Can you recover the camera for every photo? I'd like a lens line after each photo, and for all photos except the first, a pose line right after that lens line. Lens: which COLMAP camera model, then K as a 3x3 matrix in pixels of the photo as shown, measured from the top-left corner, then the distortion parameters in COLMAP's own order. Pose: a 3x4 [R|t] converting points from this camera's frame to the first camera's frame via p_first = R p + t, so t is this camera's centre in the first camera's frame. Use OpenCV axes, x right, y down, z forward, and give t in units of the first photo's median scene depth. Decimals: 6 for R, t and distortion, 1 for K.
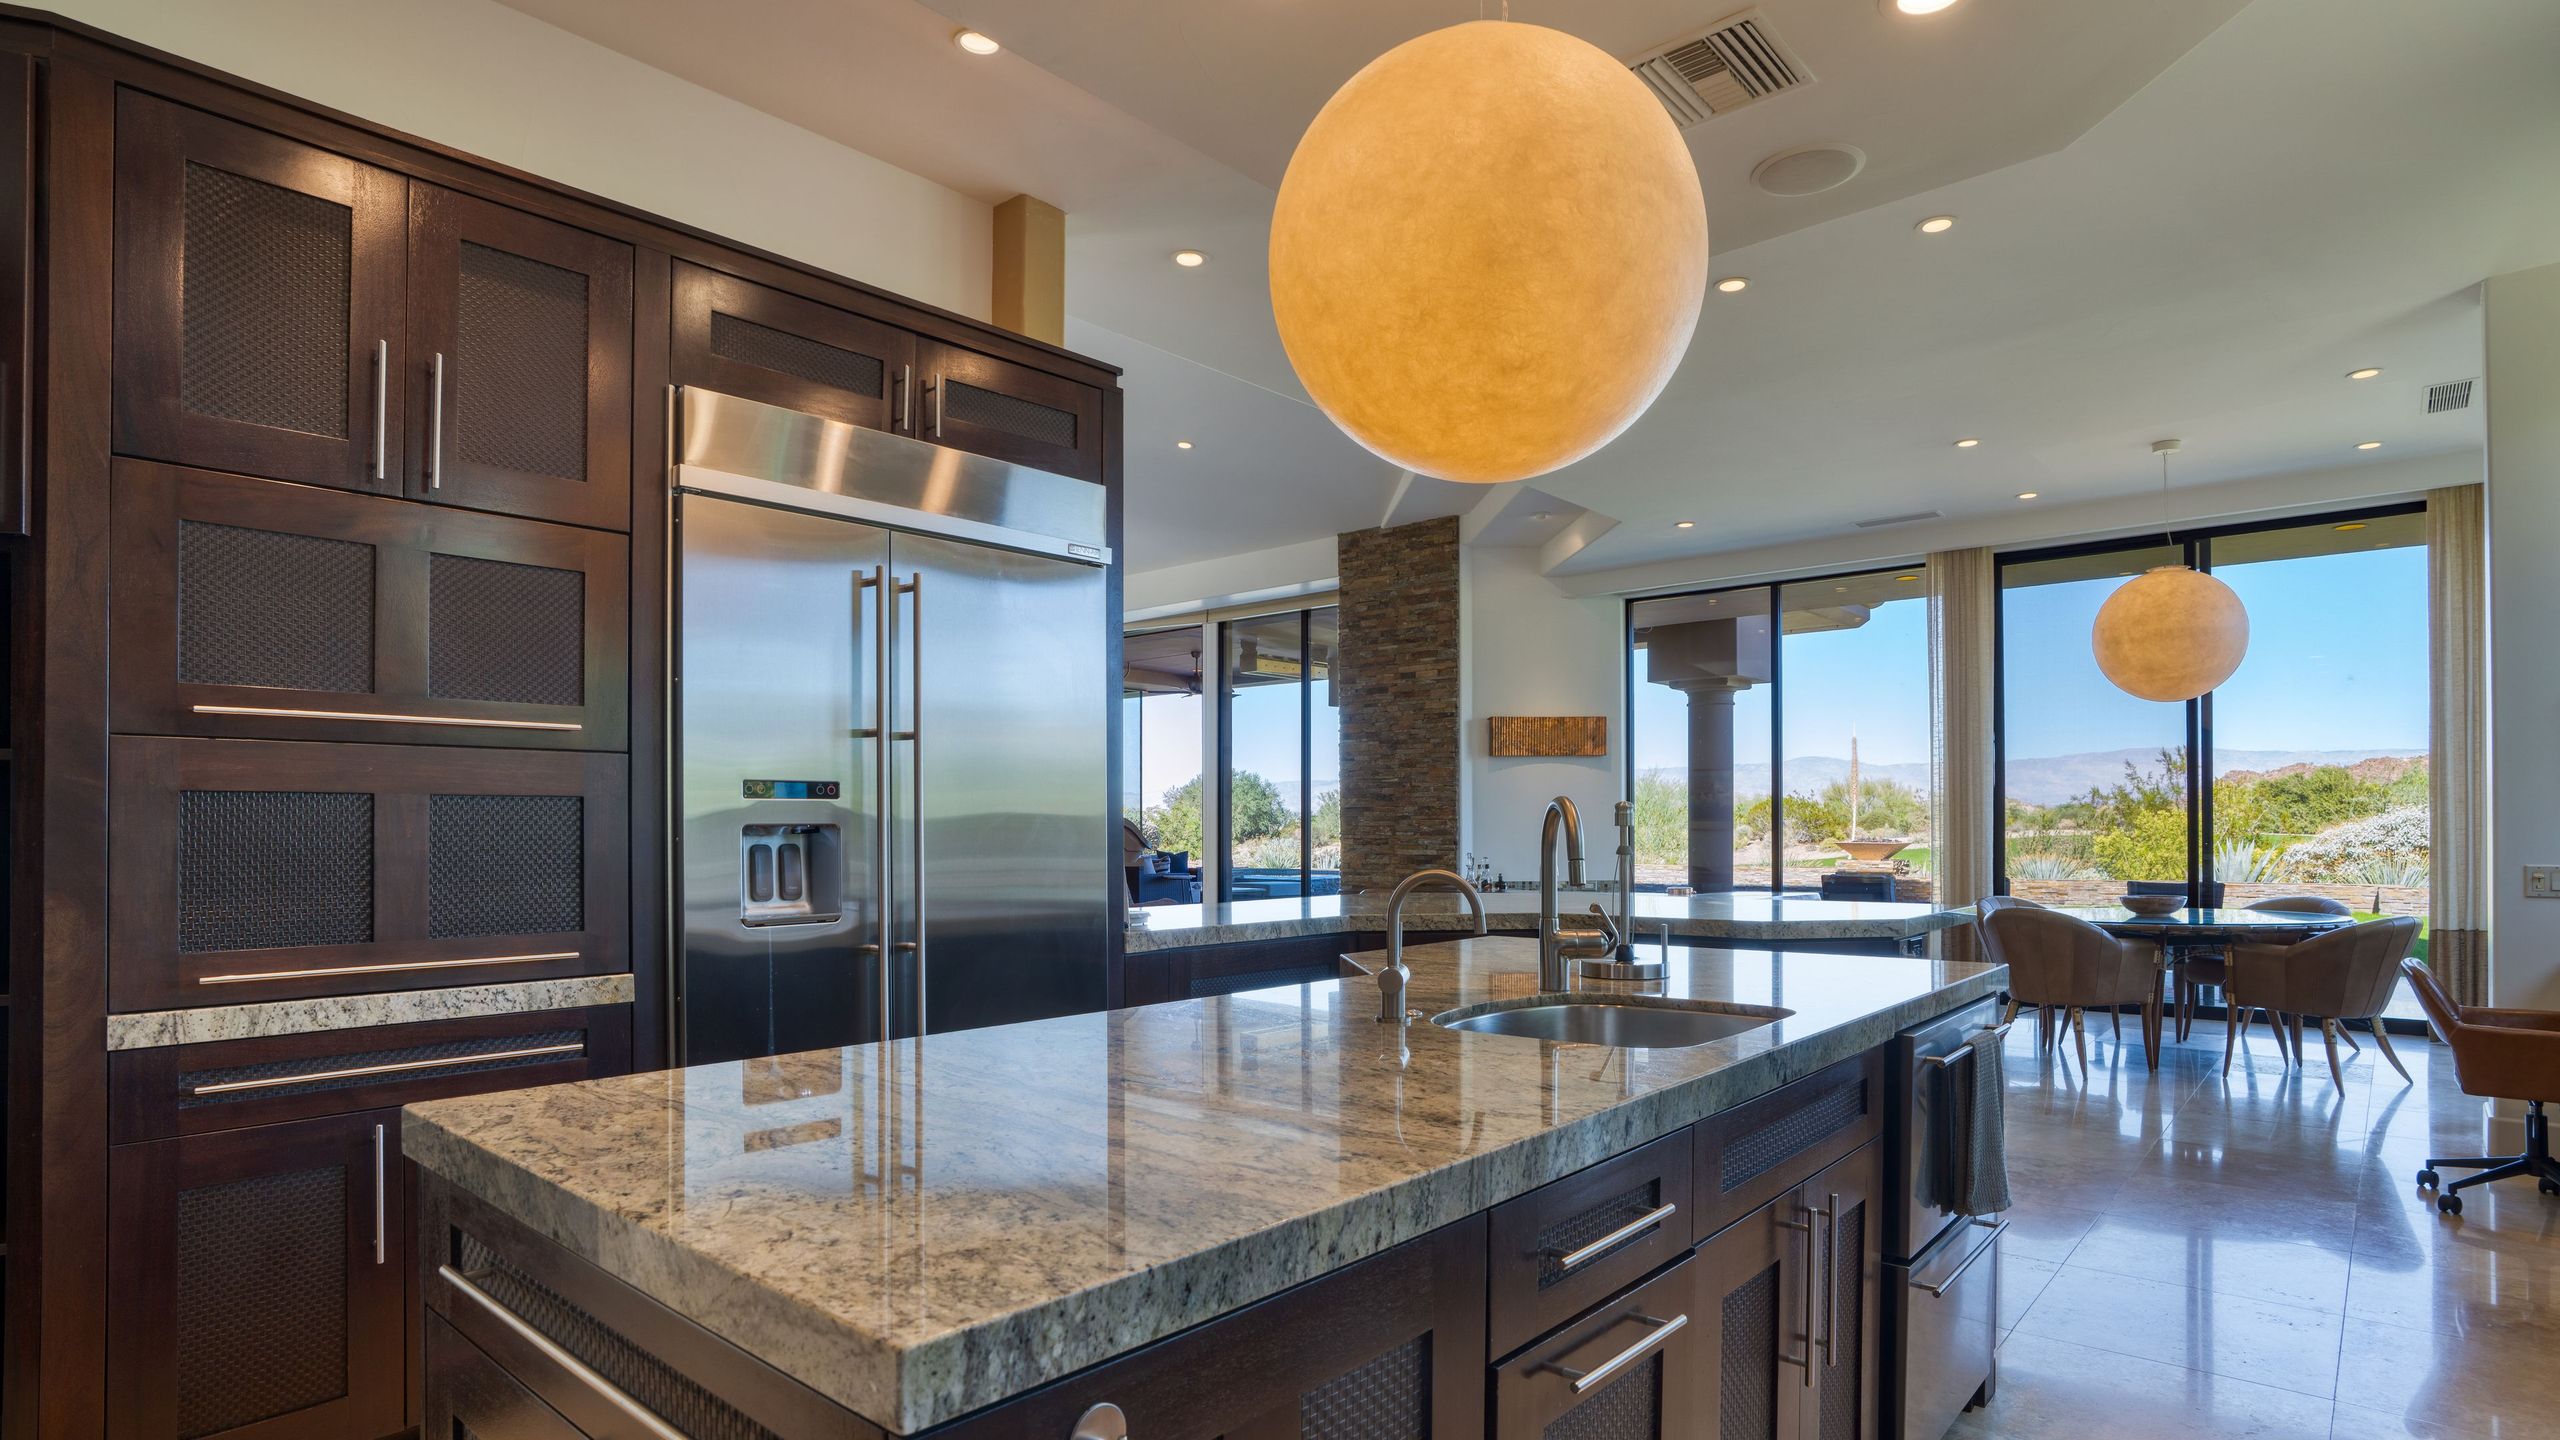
lens RADIAL K [[1308.6, 0, 1334.5], [0, 1308.6, 825.8], [0, 0, 1]] dist [-0.004017, -0.000662]
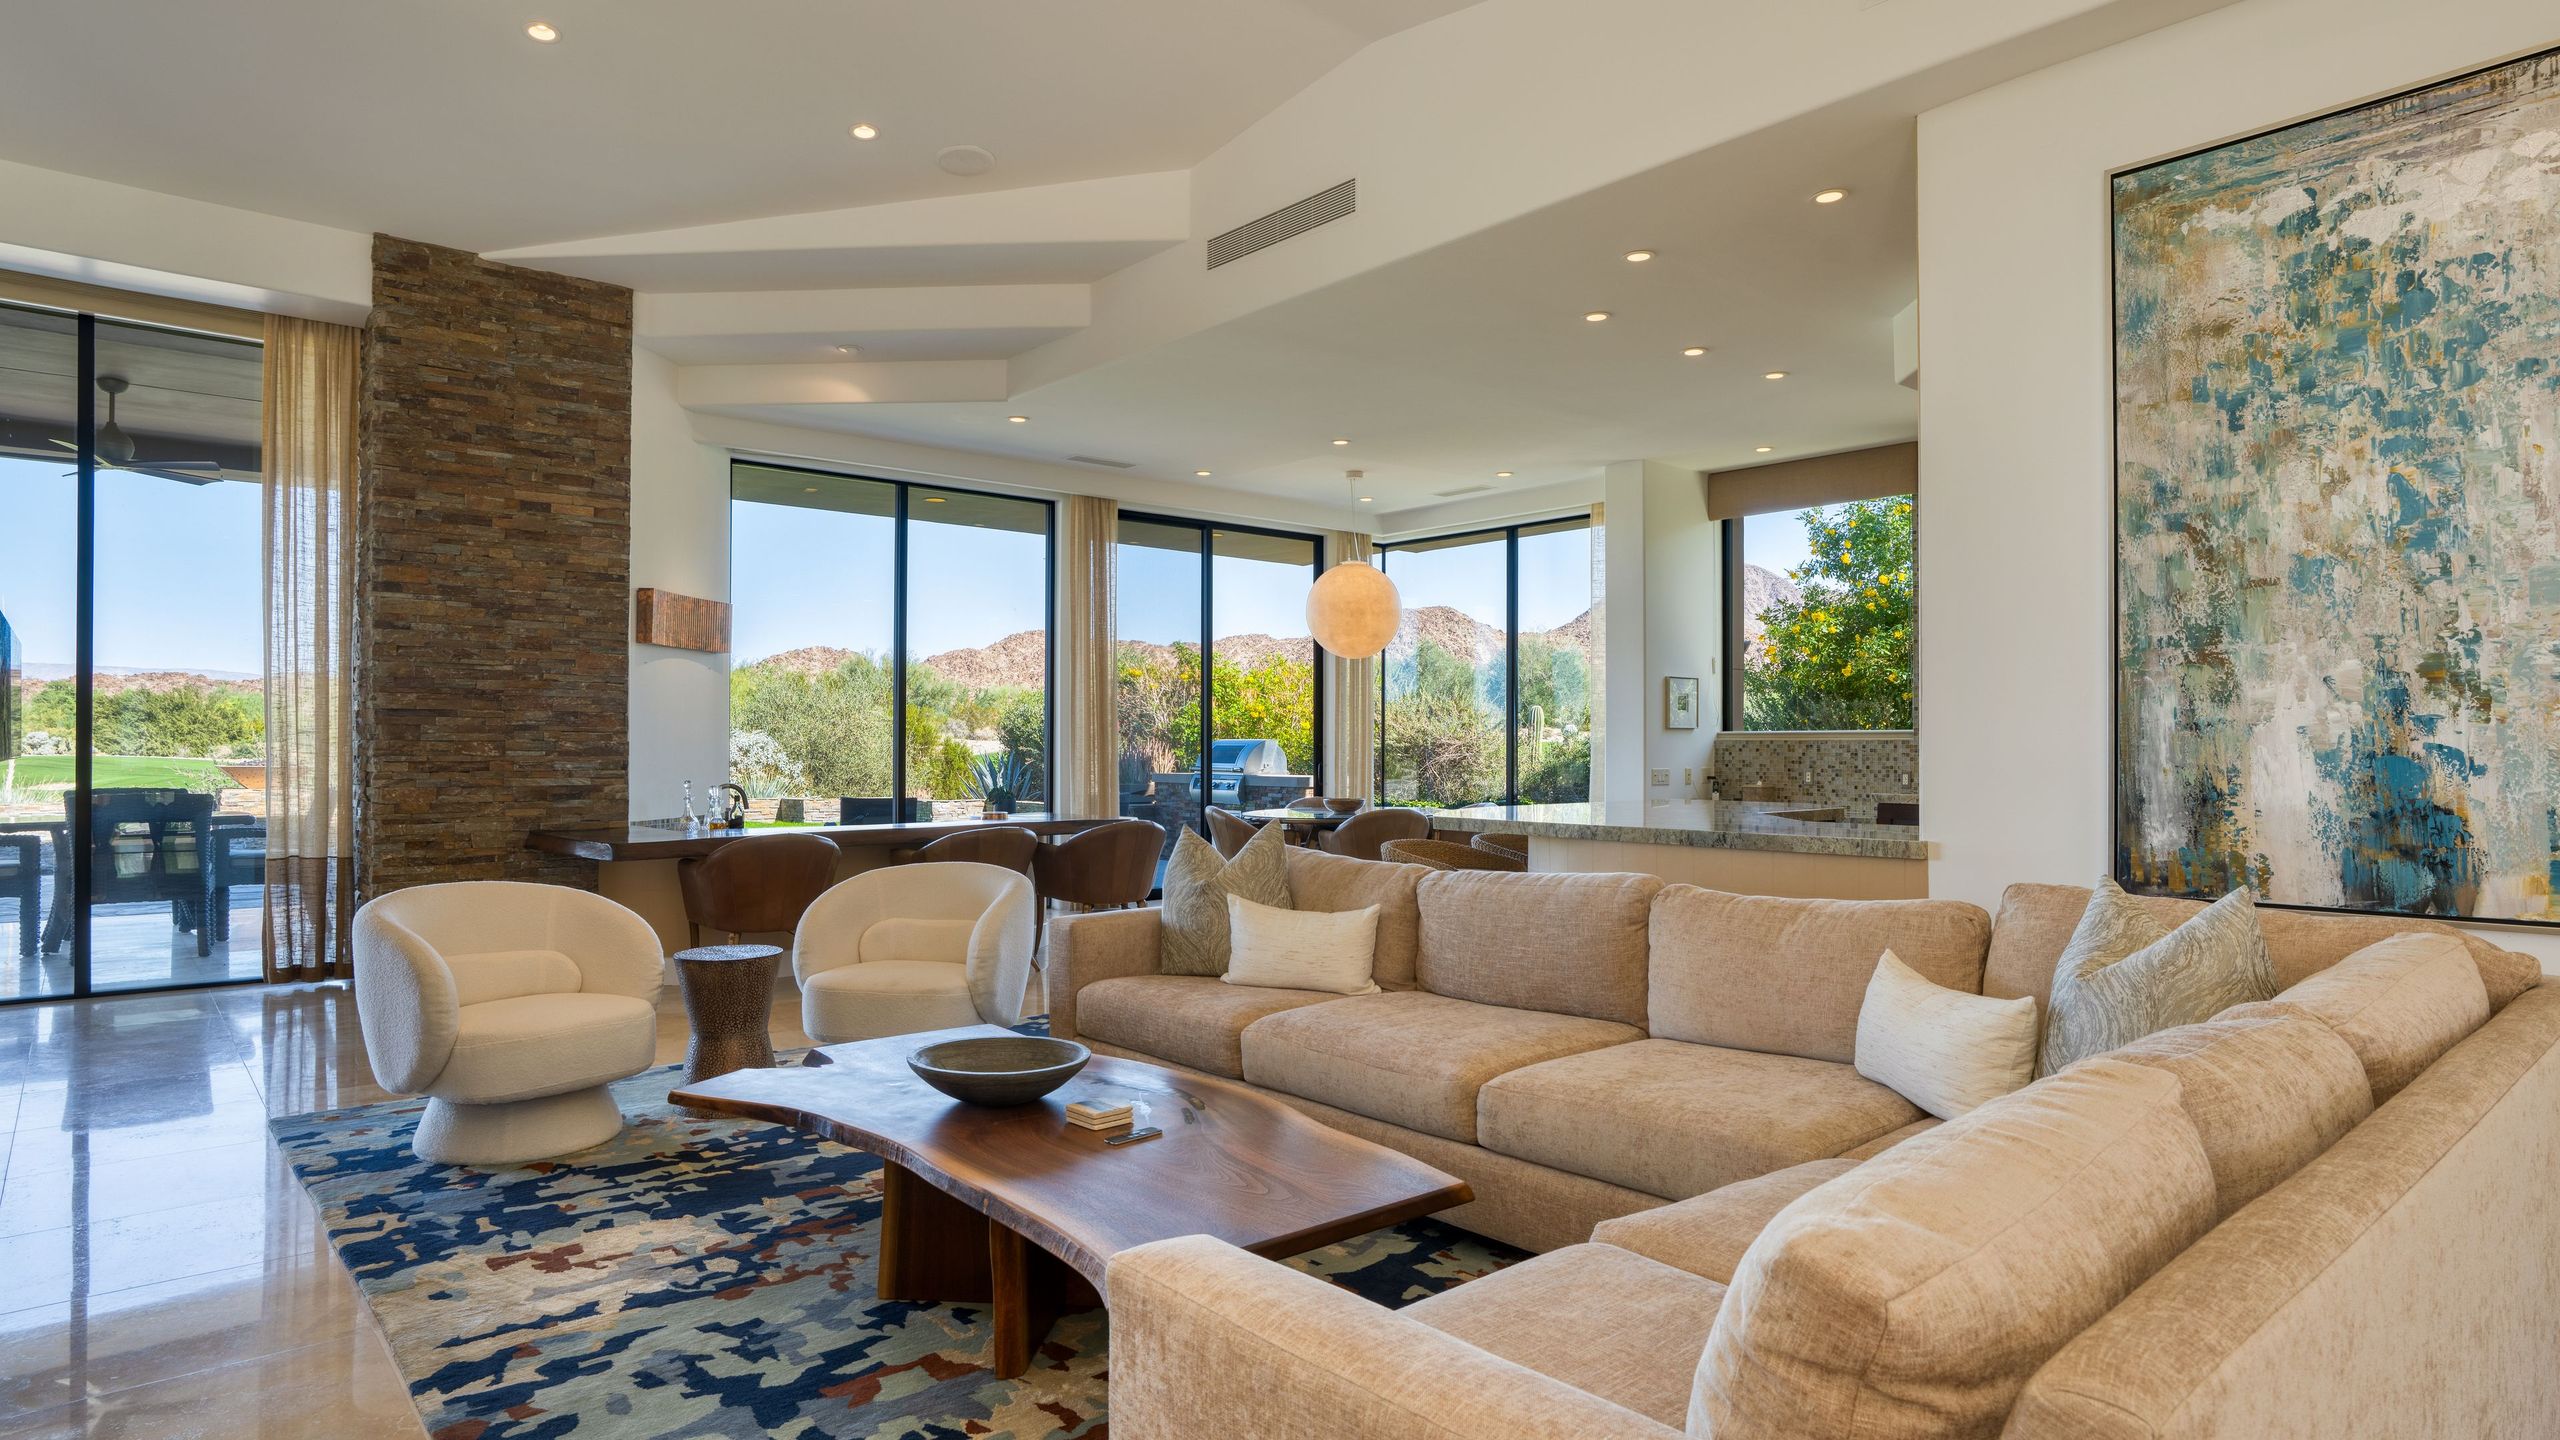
lens RADIAL K [[1422.7, 0, 1286.8], [0, 1422.7, 741.0], [0, 0, 1]] dist [-0.054468, 0.032630]
pose [[0.136525, 0.004848, 0.990625, -0.572803], [0.000240, 0.999988, -0.004927, 0.003417], [-0.990637, 0.000910, 0.136523, 0.542387]]
